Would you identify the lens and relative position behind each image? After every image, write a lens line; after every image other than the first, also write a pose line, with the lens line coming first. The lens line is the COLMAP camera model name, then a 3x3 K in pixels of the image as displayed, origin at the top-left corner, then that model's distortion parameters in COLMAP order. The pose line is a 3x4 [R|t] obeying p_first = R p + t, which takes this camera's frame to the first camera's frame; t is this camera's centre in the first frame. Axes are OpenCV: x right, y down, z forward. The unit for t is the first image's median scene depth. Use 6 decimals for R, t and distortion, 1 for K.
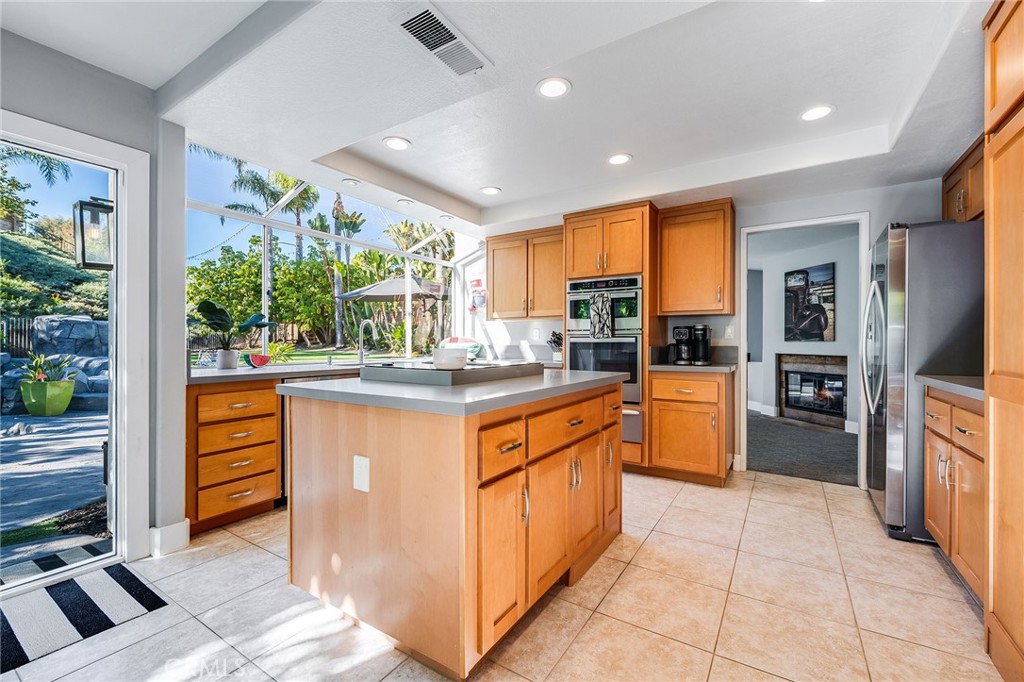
lens RADIAL K [[420.7, 0, 516.9], [0, 420.7, 344.8], [0, 0, 1]] dist [-0.000518, 0.000025]
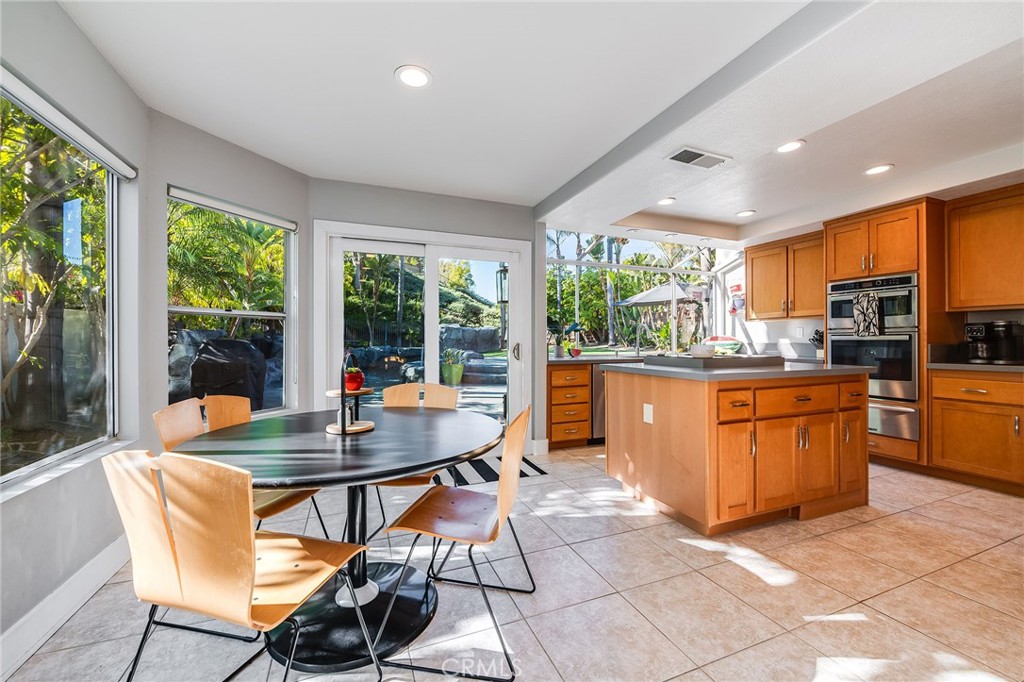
lens RADIAL K [[402.8, 0, 513.8], [0, 402.8, 338.3], [0, 0, 1]] dist [-0.001536, -0.001788]
pose [[0.808217, -0.006608, -0.588847, 0.079317], [-0.000447, 0.999930, -0.011836, 0.001580], [0.588884, 0.009829, 0.808158, -0.318273]]
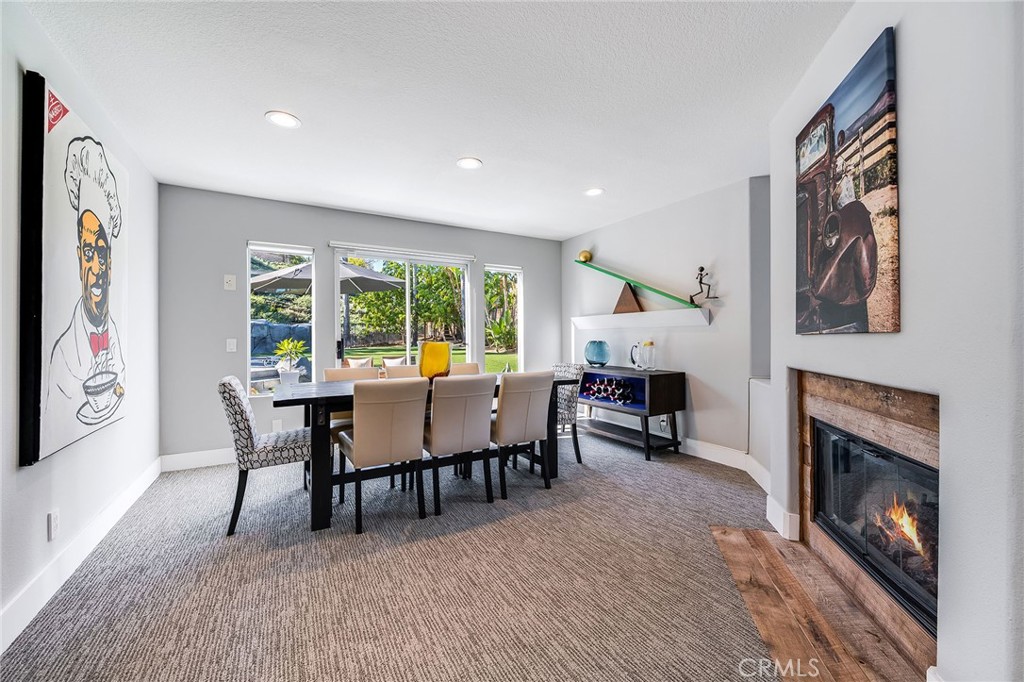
lens RADIAL K [[402.8, 0, 521.3], [0, 402.8, 341.4], [0, 0, 1]] dist [-0.001536, -0.001788]
pose [[0.892107, -0.002325, -0.451817, 0.984089], [0.003958, 0.999989, 0.002668, -0.007458], [0.451806, -0.004168, 0.892107, 1.011092]]
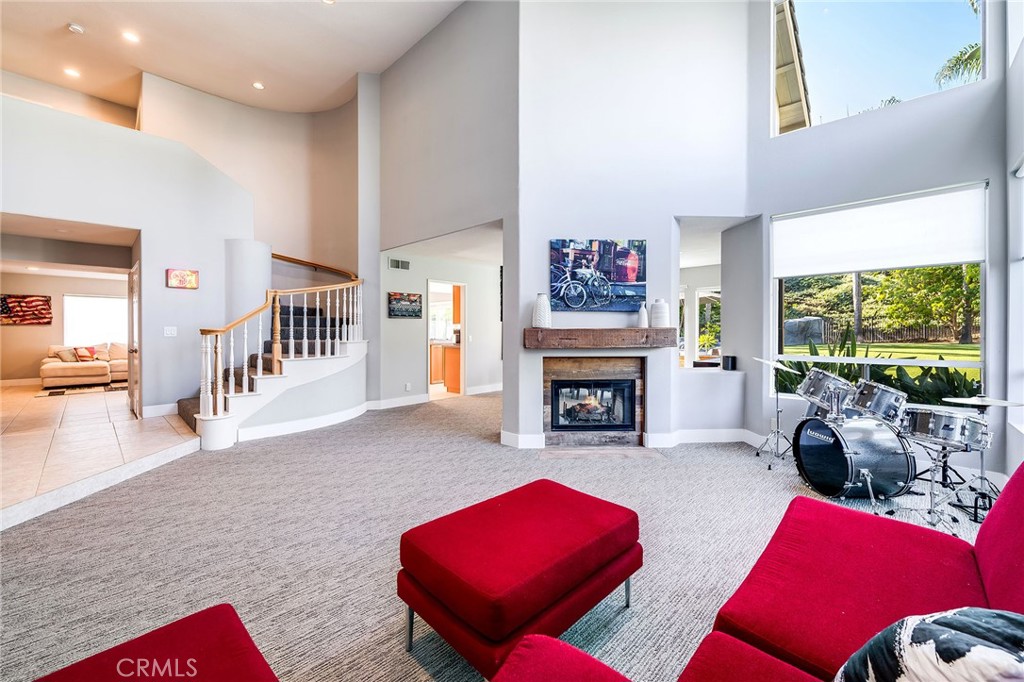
lens RADIAL K [[402.8, 0, 520.3], [0, 402.8, 330.8], [0, 0, 1]] dist [-0.001536, -0.001788]
pose [[-0.184839, 0.001785, -0.982767, 2.519308], [-0.011160, 0.999930, 0.003915, -0.044428], [0.982705, 0.011691, -0.184806, 1.600611]]
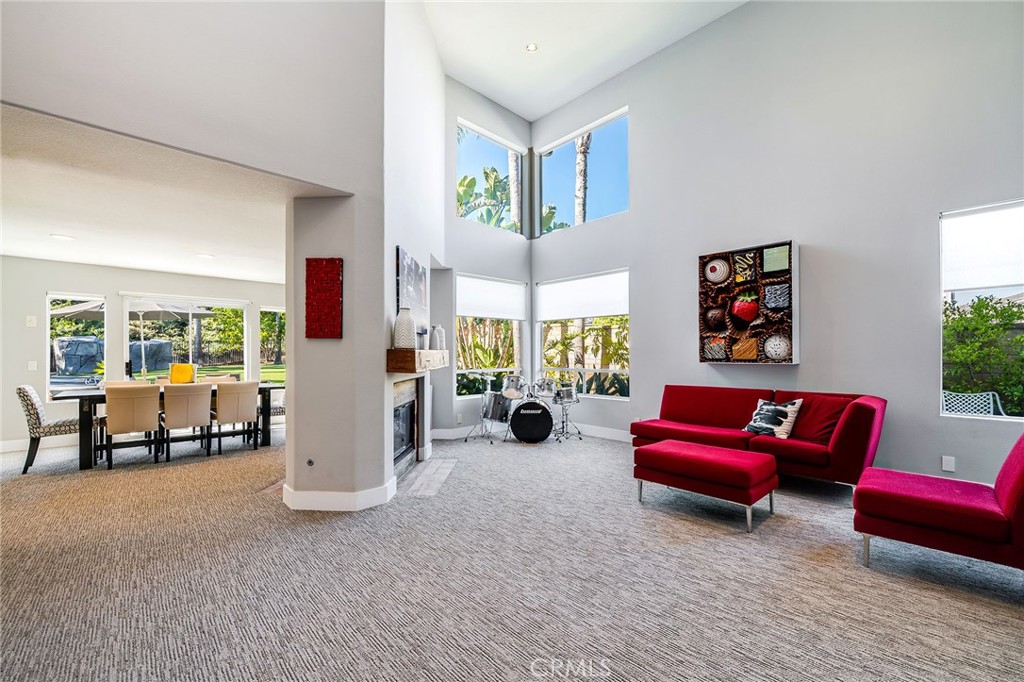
lens RADIAL K [[402.8, 0, 513.9], [0, 402.8, 354.2], [0, 0, 1]] dist [-0.001536, -0.001788]
pose [[0.970138, -0.002081, -0.242543, 1.896989], [-0.000147, 0.999958, -0.009166, -0.027427], [0.242552, 0.008928, 0.970097, 0.609890]]
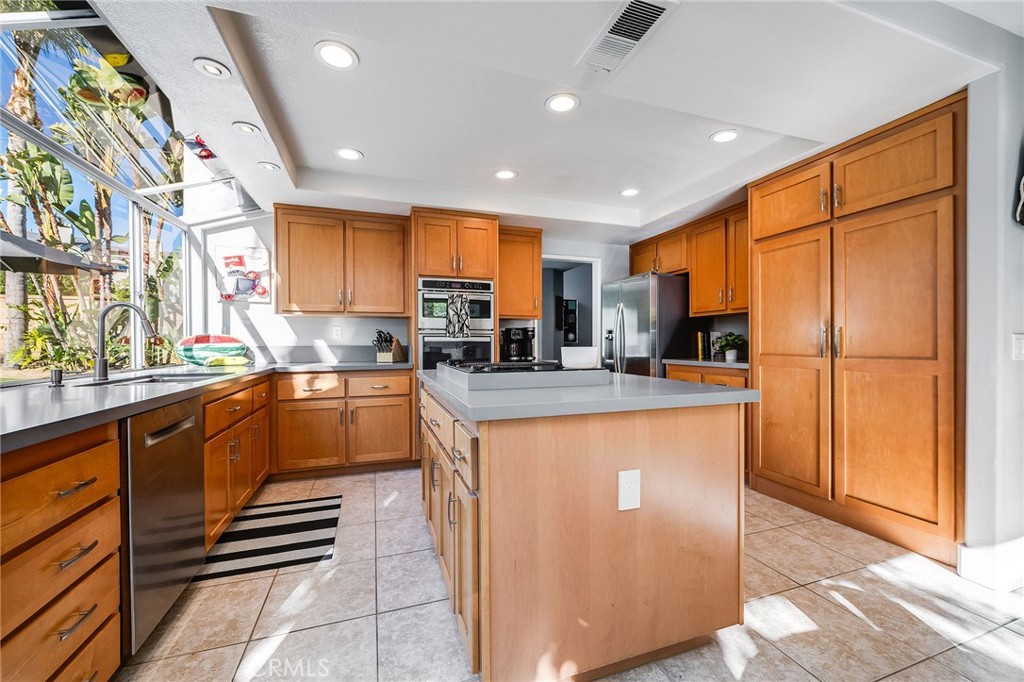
lens RADIAL K [[420.7, 0, 485.2], [0, 420.7, 338.0], [0, 0, 1]] dist [-0.000518, 0.000025]
pose [[0.619469, 0.005549, 0.785002, -0.561214], [0.009396, 0.999851, -0.014483, 0.000394], [-0.784965, 0.016348, 0.619324, 0.317454]]
